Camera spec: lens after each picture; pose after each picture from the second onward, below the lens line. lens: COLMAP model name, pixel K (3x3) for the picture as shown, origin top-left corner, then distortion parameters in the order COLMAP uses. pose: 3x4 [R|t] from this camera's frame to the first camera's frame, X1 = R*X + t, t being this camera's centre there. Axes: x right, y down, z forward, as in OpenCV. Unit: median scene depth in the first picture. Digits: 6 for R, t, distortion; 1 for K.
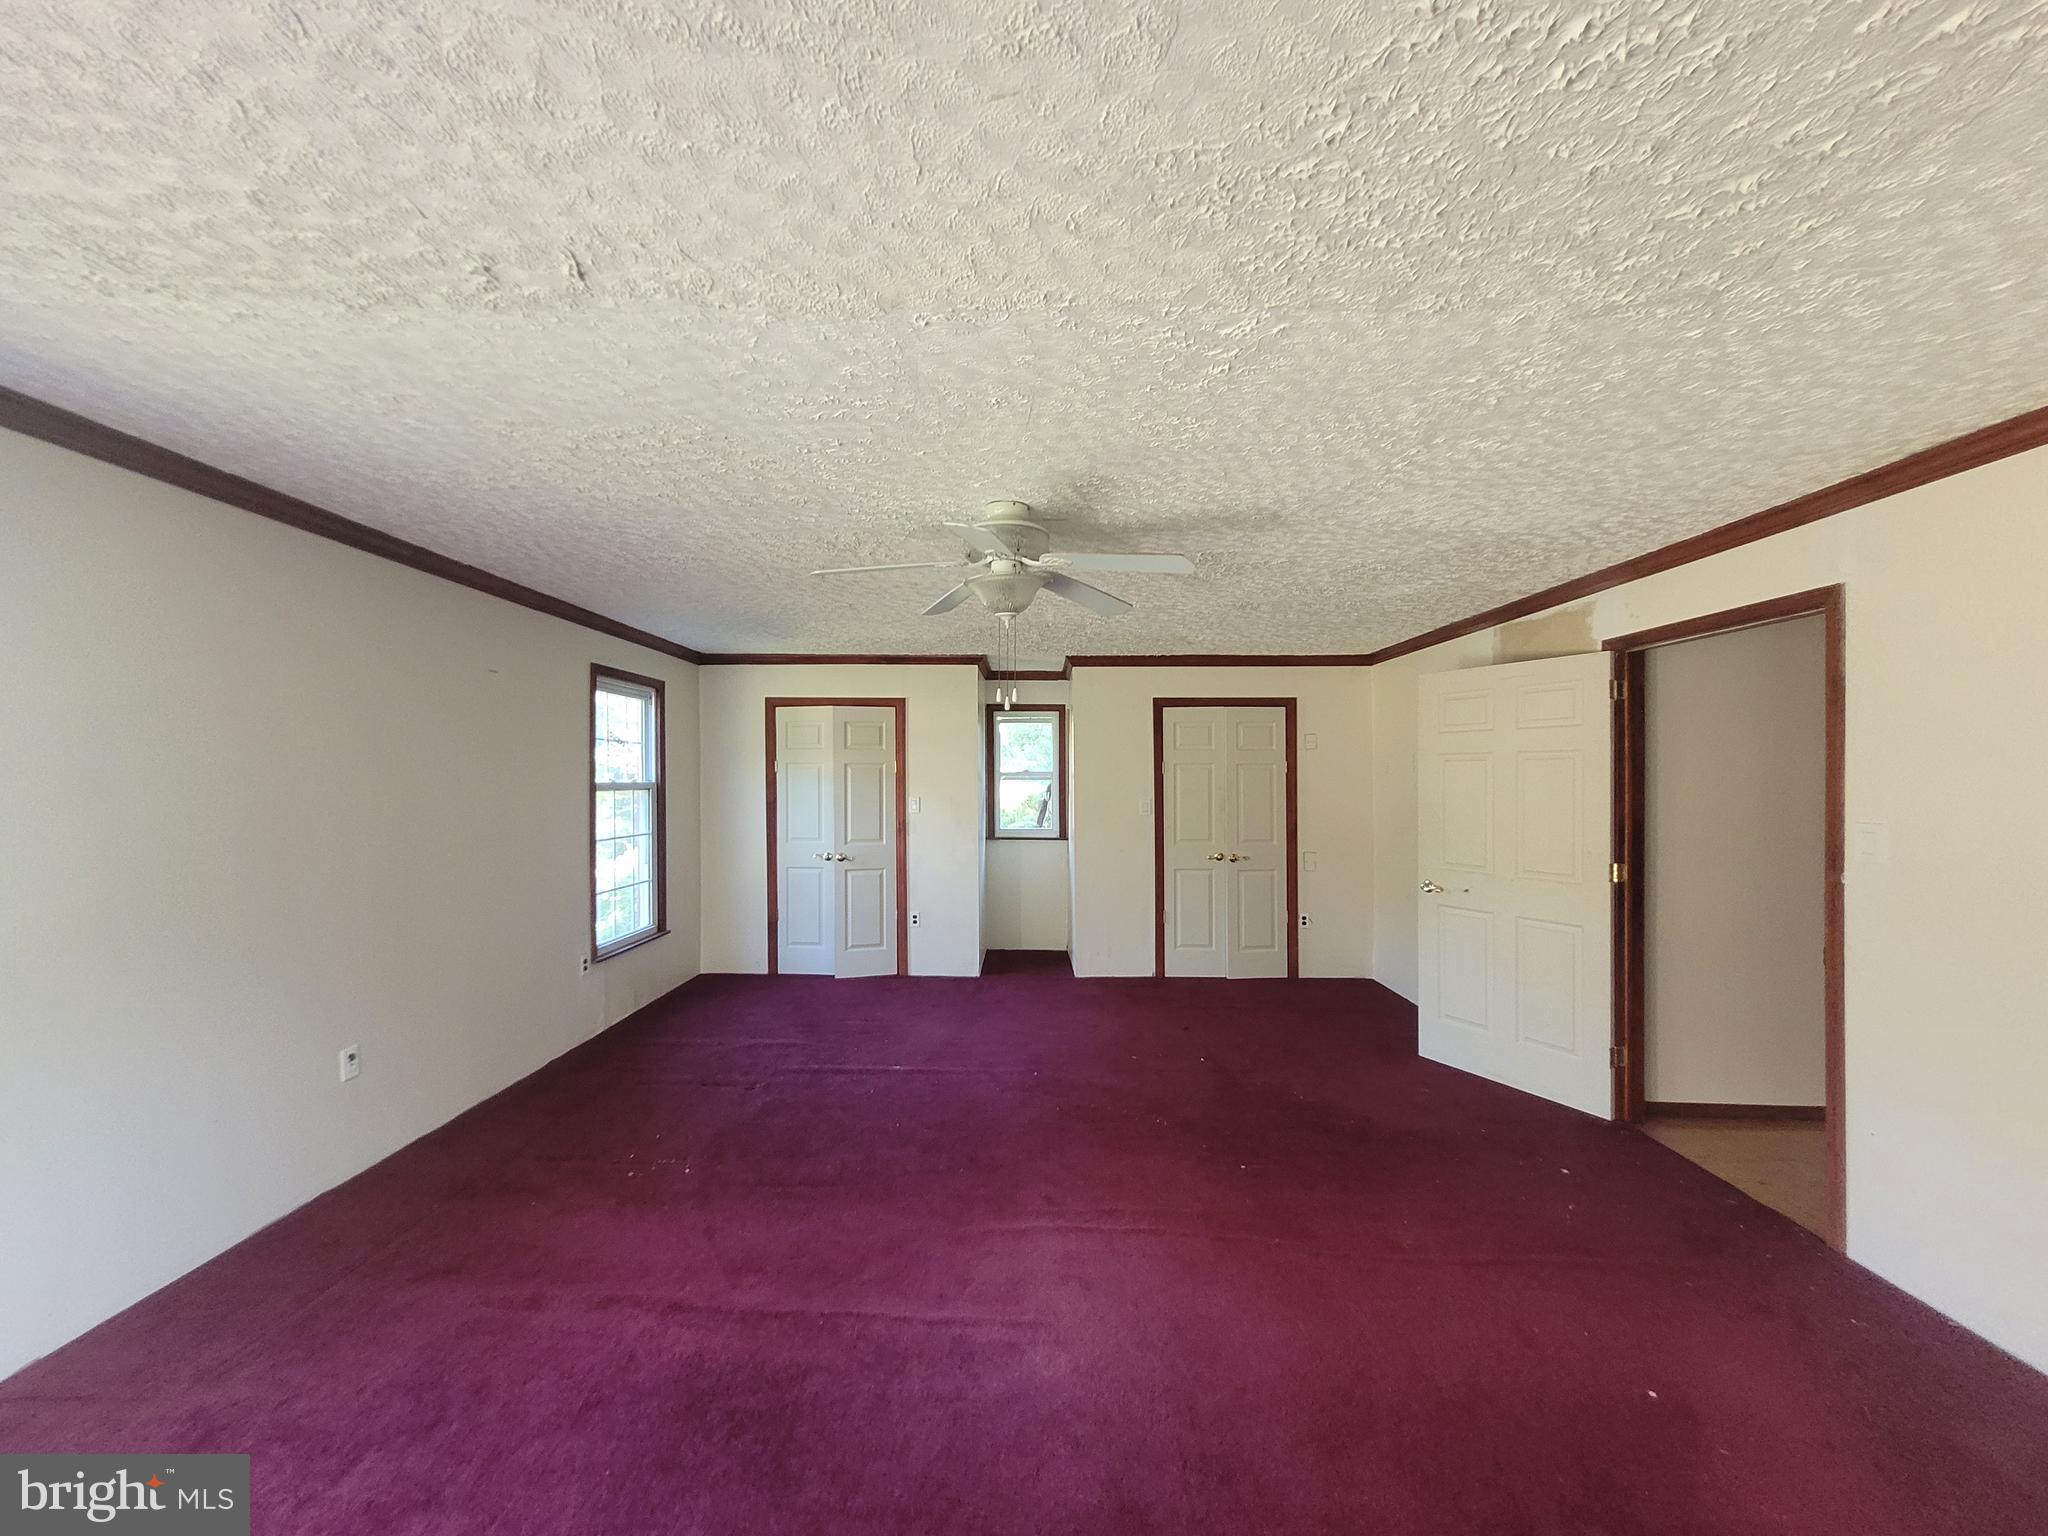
lens RADIAL K [[796.8, 0, 1026.9], [0, 796.8, 778.4], [0, 0, 1]] dist [0.007080, -0.000842]
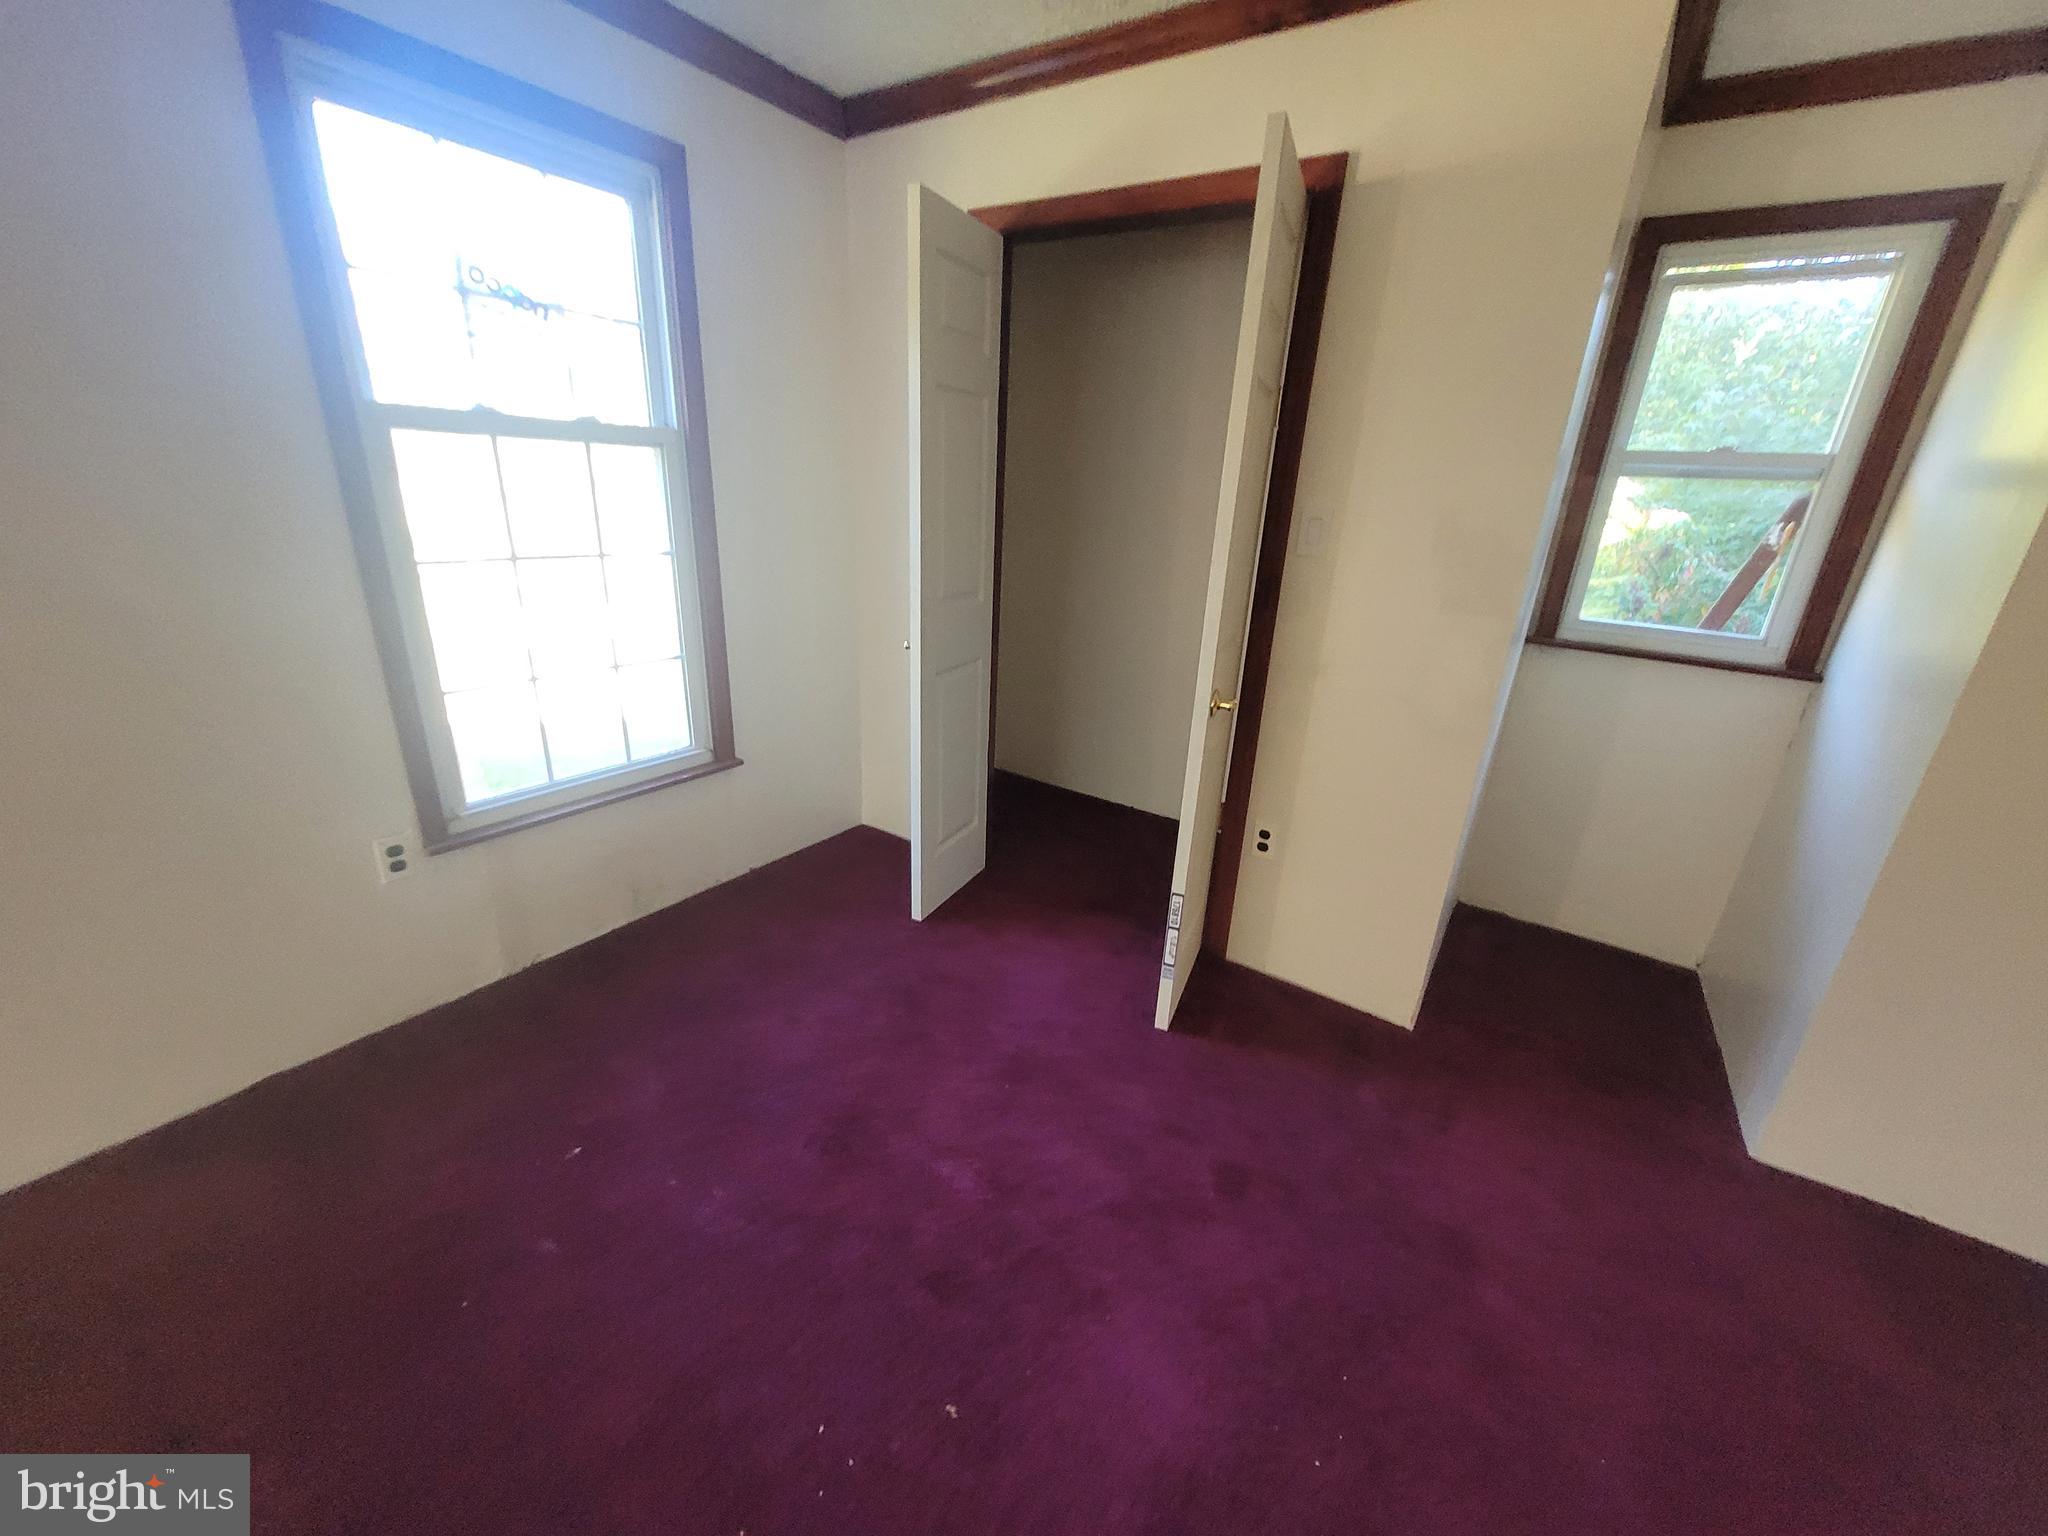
lens RADIAL K [[796.8, 0, 1039.0], [0, 796.8, 775.3], [0, 0, 1]] dist [0.007080, -0.000842]
pose [[0.828336, 0.233966, -0.509038, -0.040846], [-0.049770, 0.935759, 0.349109, 0.016957], [0.558017, -0.263845, 0.786767, 0.632476]]
